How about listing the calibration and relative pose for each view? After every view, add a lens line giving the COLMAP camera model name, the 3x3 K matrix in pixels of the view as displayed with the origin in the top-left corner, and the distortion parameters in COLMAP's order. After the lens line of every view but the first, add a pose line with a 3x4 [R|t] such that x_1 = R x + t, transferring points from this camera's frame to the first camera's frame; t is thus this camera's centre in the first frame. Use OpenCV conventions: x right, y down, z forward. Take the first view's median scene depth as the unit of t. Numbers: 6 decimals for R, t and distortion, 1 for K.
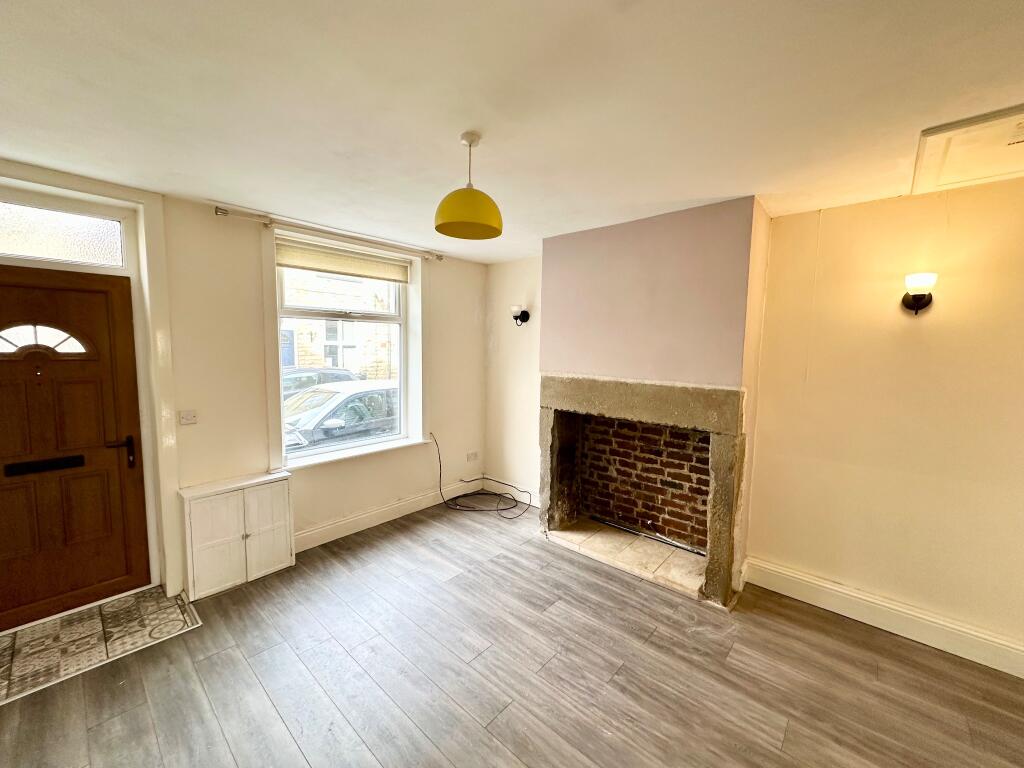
lens RADIAL K [[407.0, 0, 512.6], [0, 407.0, 381.2], [0, 0, 1]] dist [-0.004817, 0.000320]
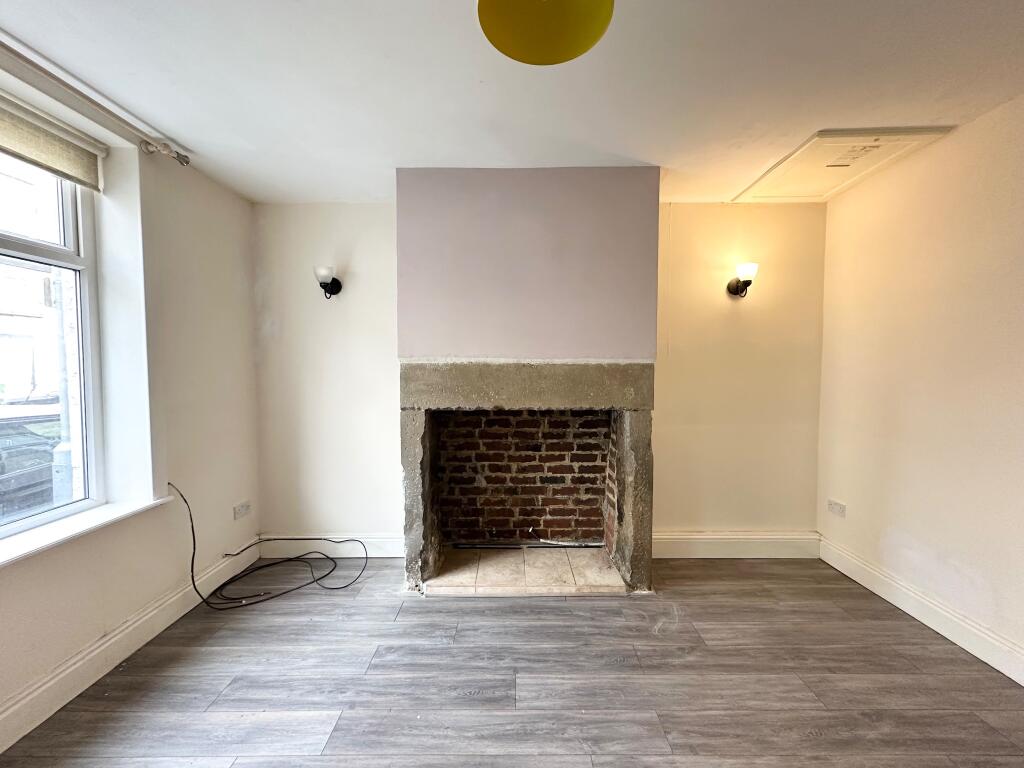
lens RADIAL K [[407.0, 0, 512.6], [0, 407.0, 381.2], [0, 0, 1]] dist [-0.004817, 0.000320]
pose [[0.747645, -0.045555, 0.662535, -0.258504], [0.071937, 0.997330, -0.012603, 0.040377], [-0.660191, 0.057083, 0.748925, 0.365208]]
